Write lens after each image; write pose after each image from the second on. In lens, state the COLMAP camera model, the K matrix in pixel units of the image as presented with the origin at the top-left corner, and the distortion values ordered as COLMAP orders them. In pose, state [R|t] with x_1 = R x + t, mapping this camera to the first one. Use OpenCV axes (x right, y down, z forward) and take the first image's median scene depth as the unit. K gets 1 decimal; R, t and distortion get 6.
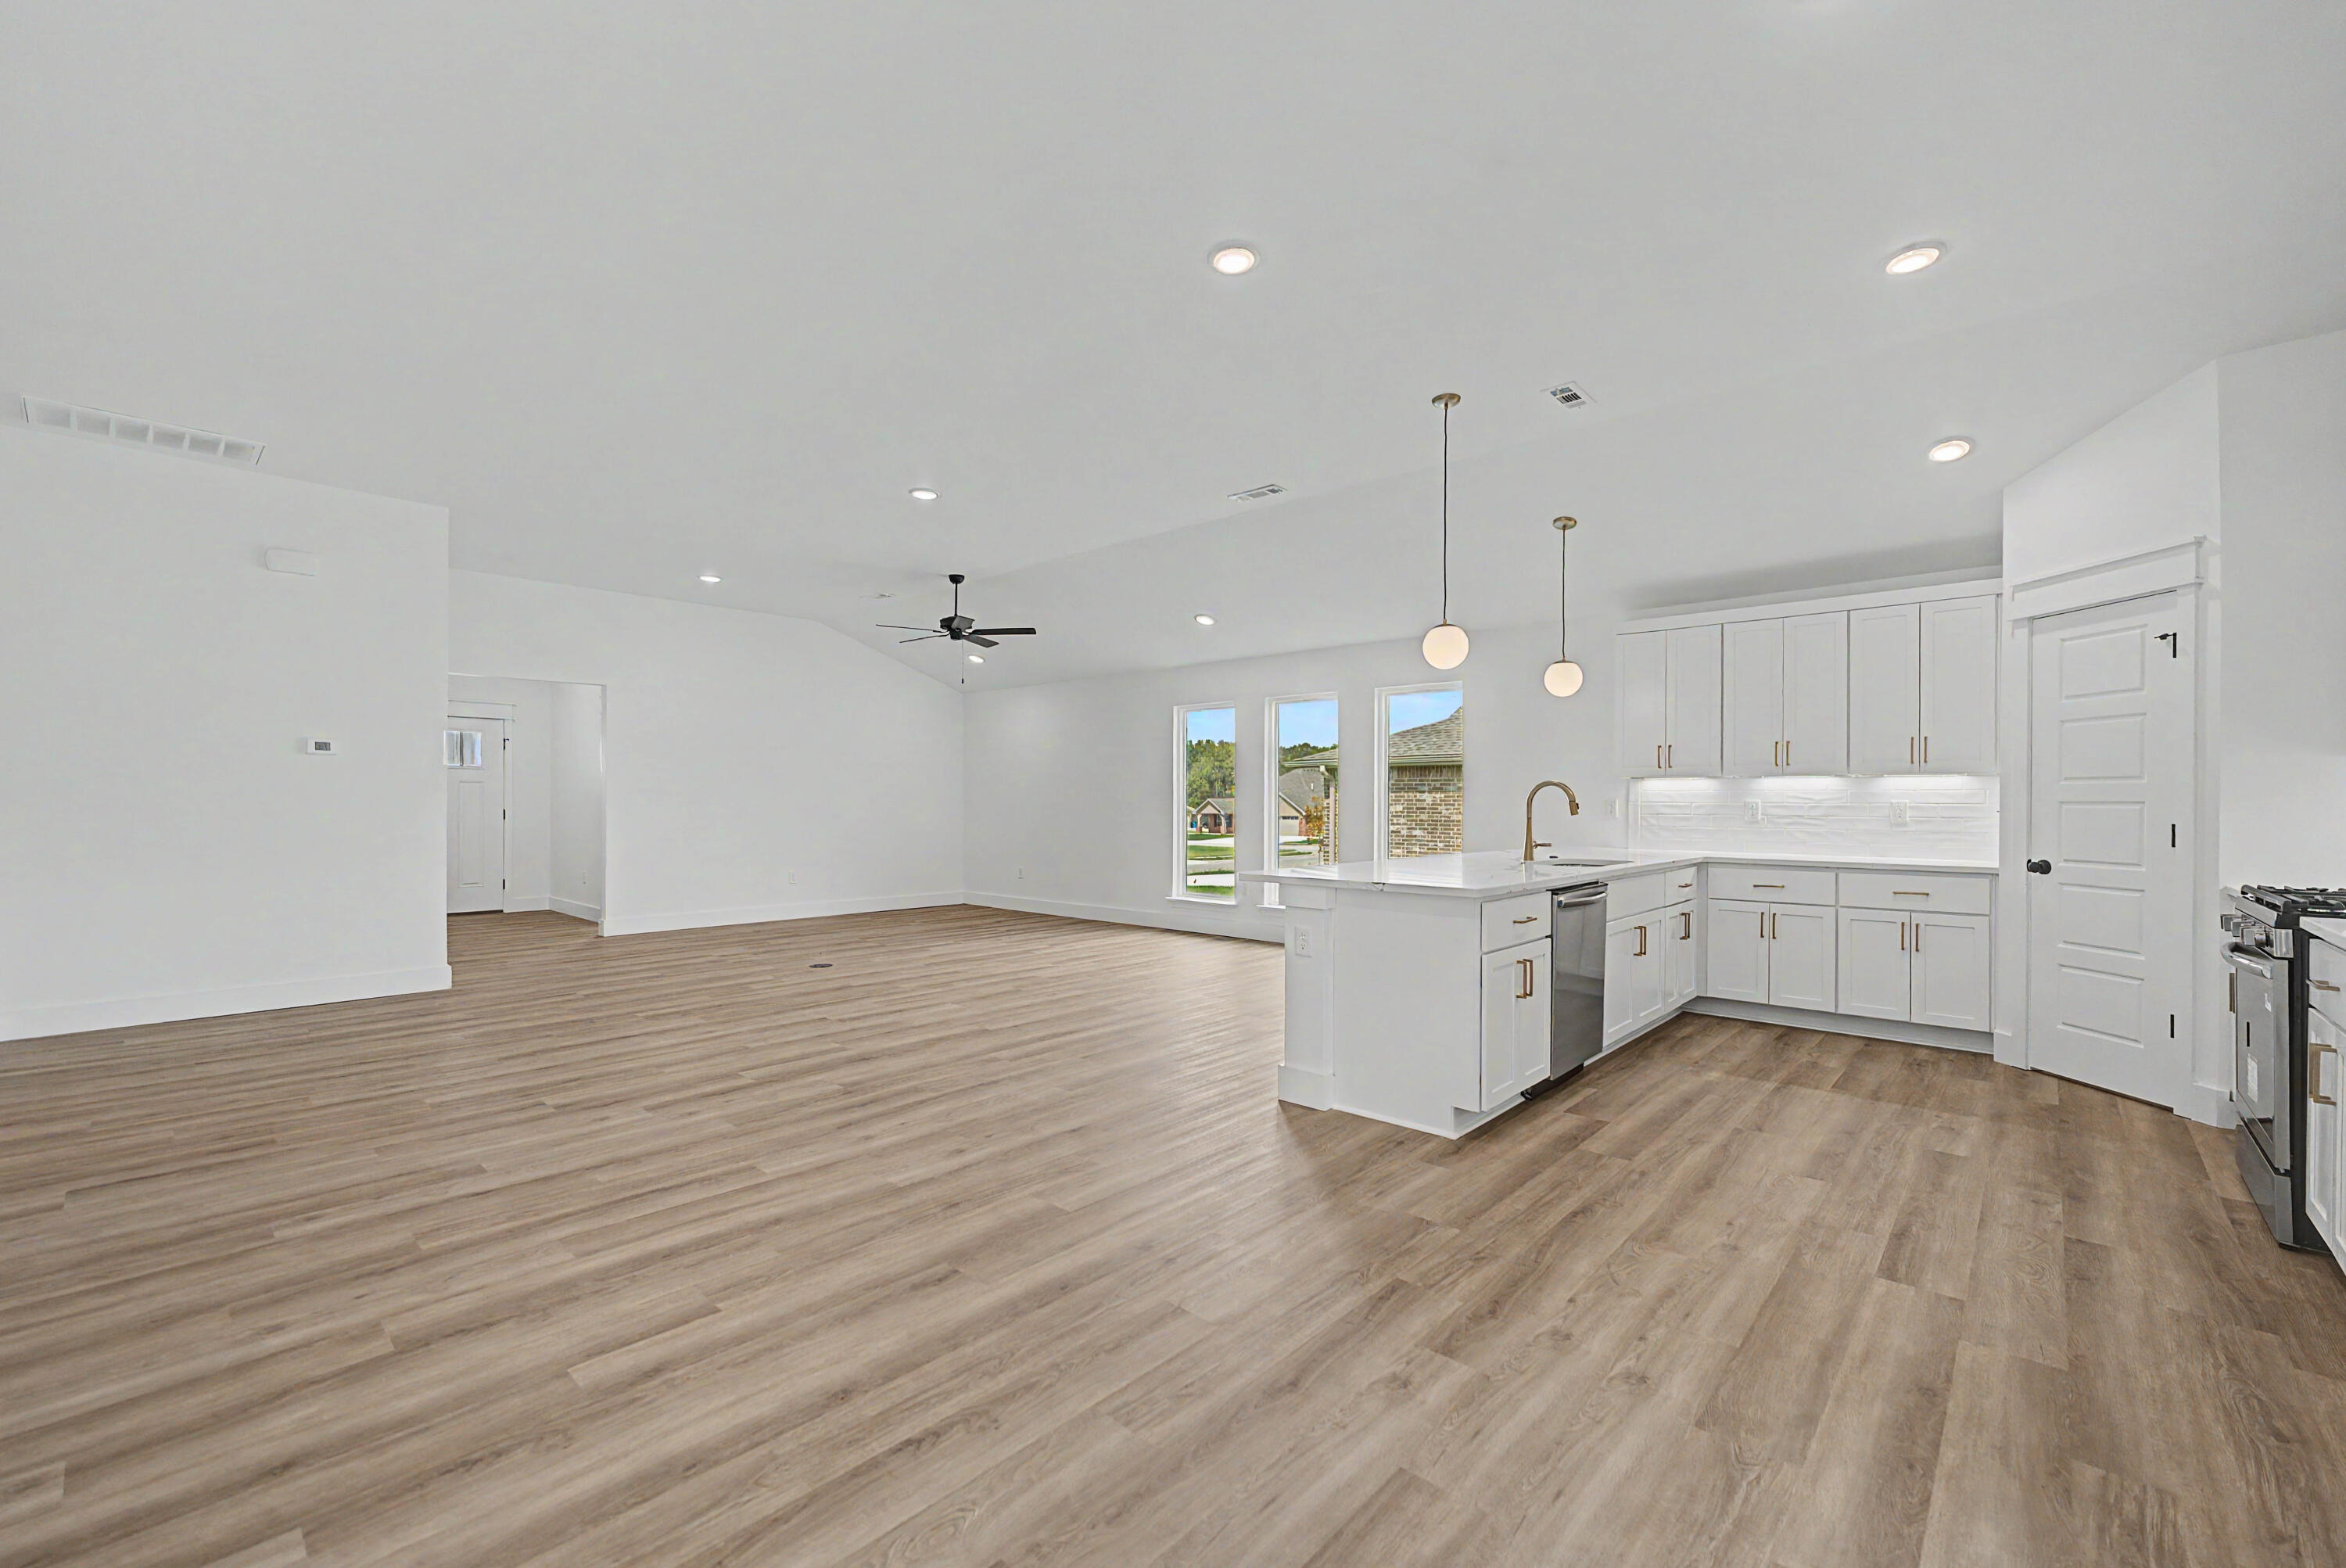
lens RADIAL K [[964.9, 0, 1163.5], [0, 964.9, 806.3], [0, 0, 1]] dist [-0.000618, -0.000009]
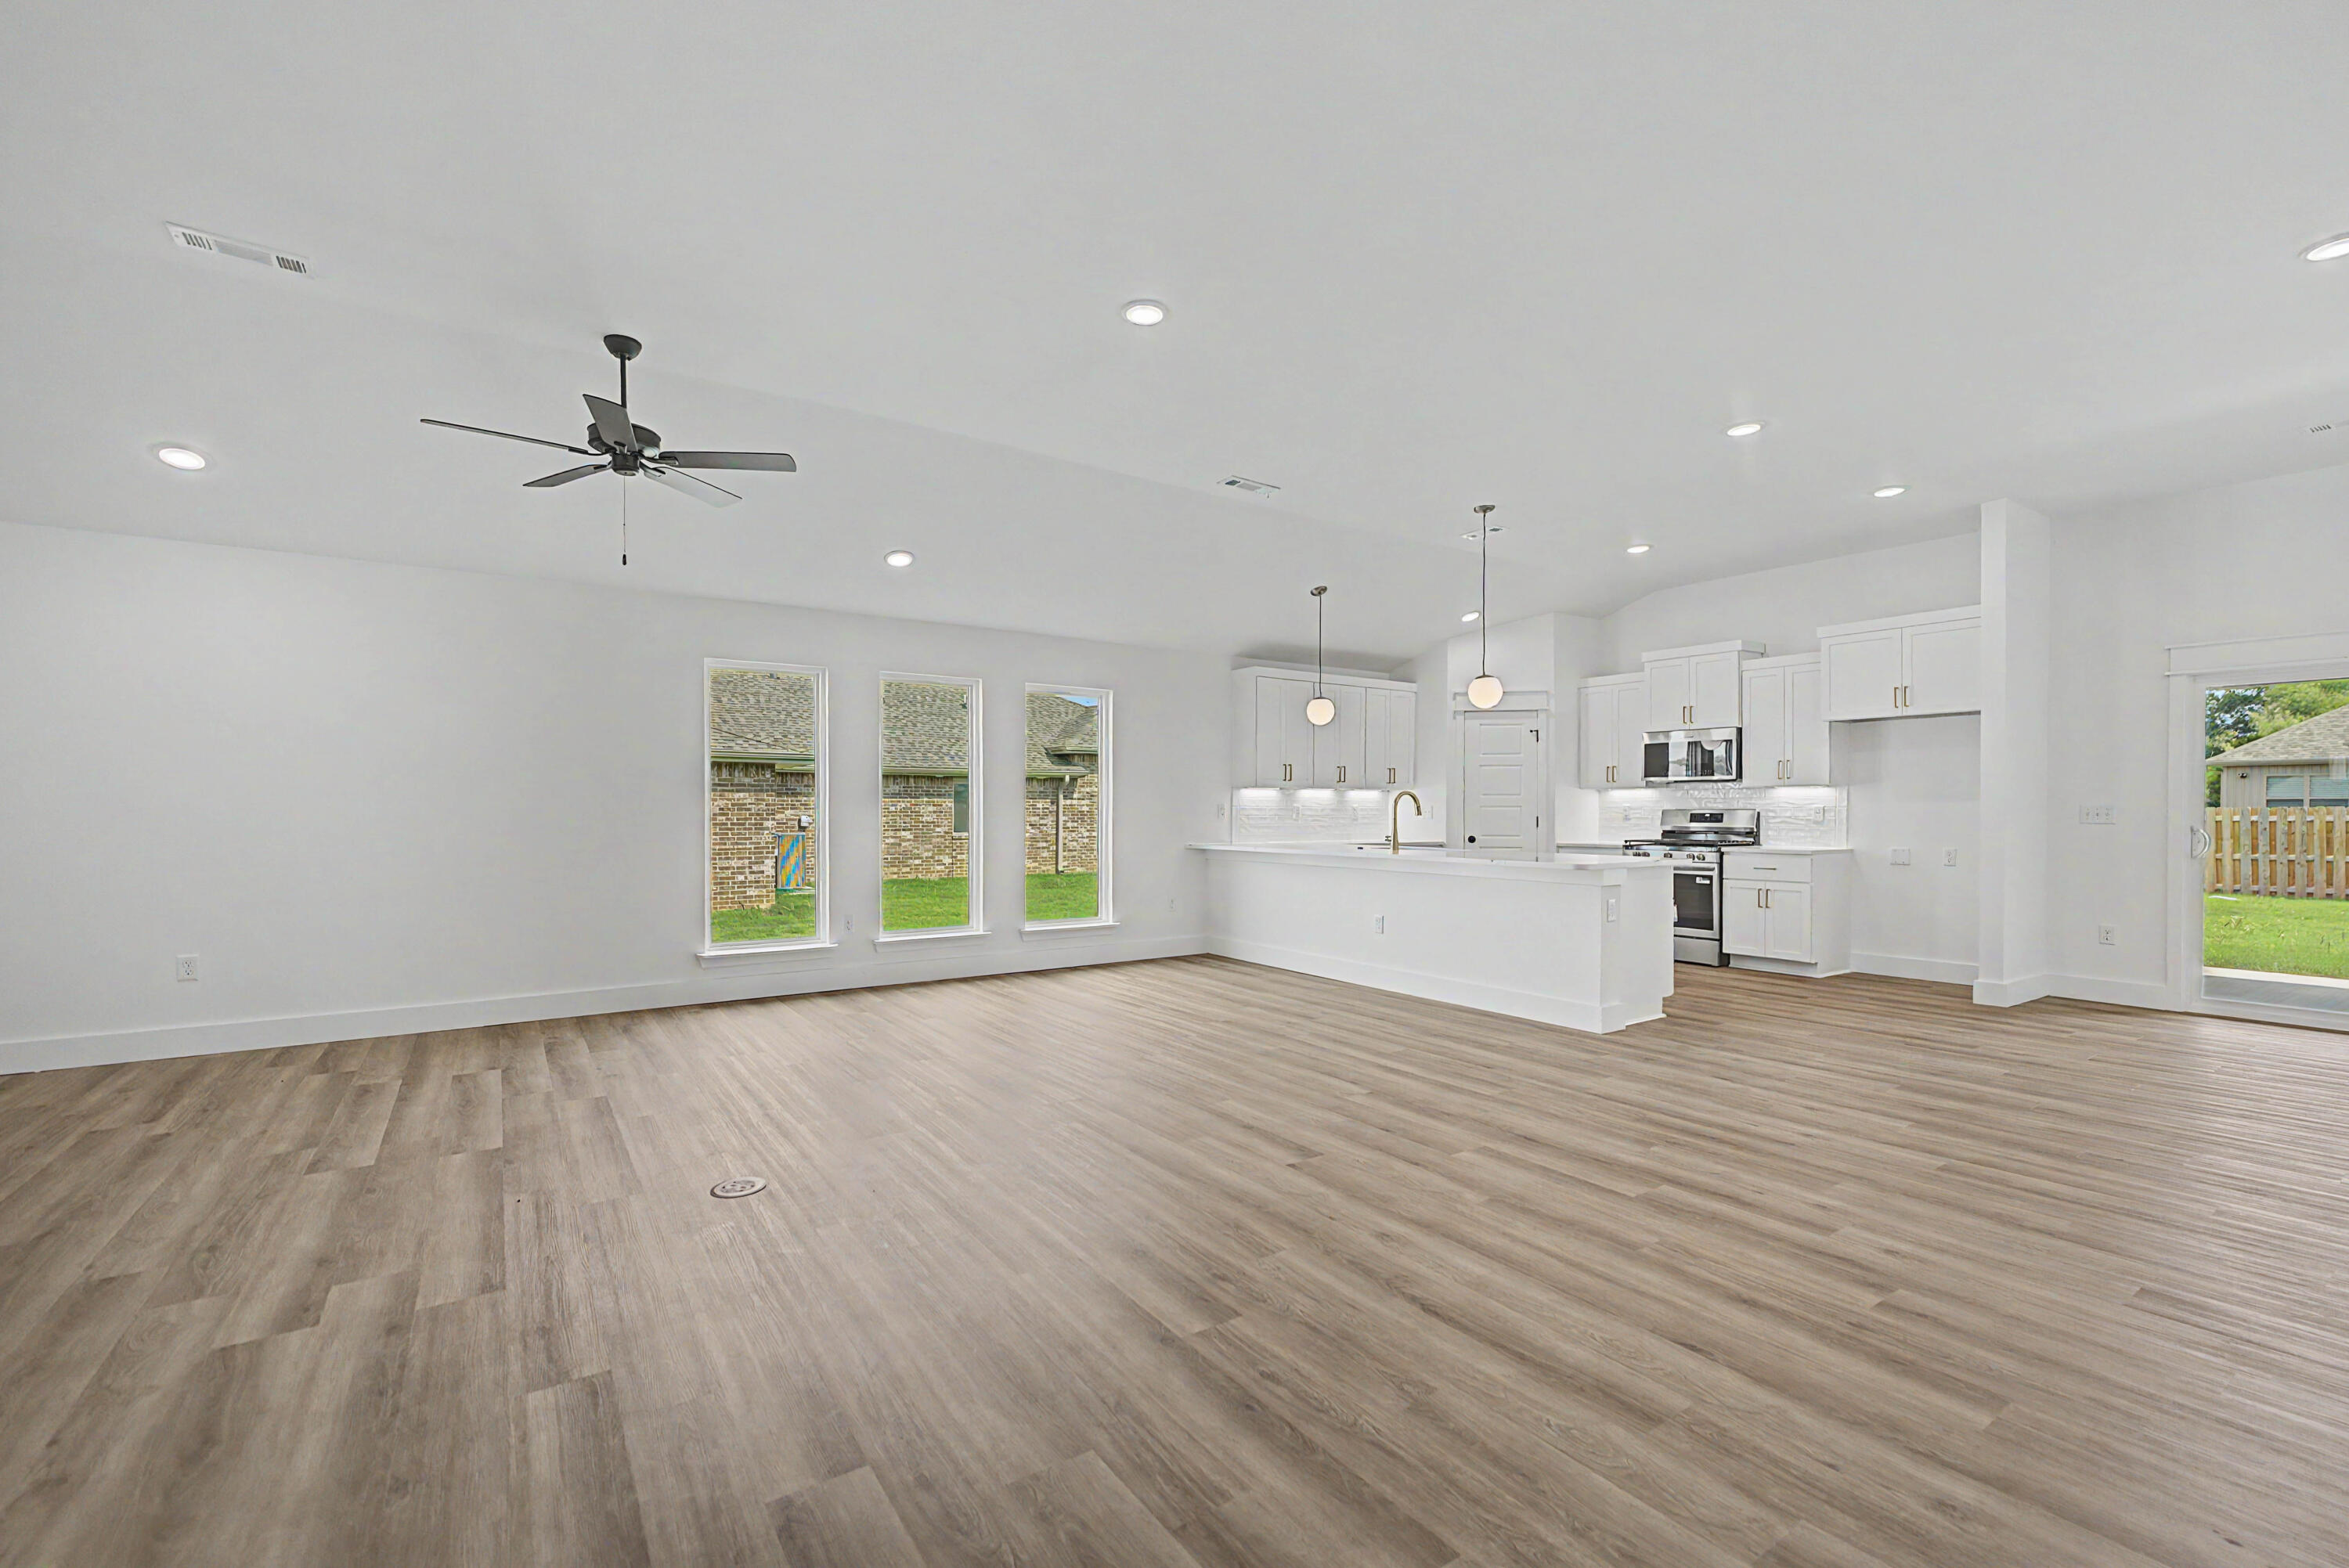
lens RADIAL K [[991.6, 0, 1168.9], [0, 991.6, 817.8], [0, 0, 1]] dist [0.000151, -0.000257]
pose [[0.225643, -0.012384, 0.974131, -1.087710], [0.004556, 0.999922, 0.011656, -0.006371], [-0.974199, 0.001808, 0.225682, 1.046107]]
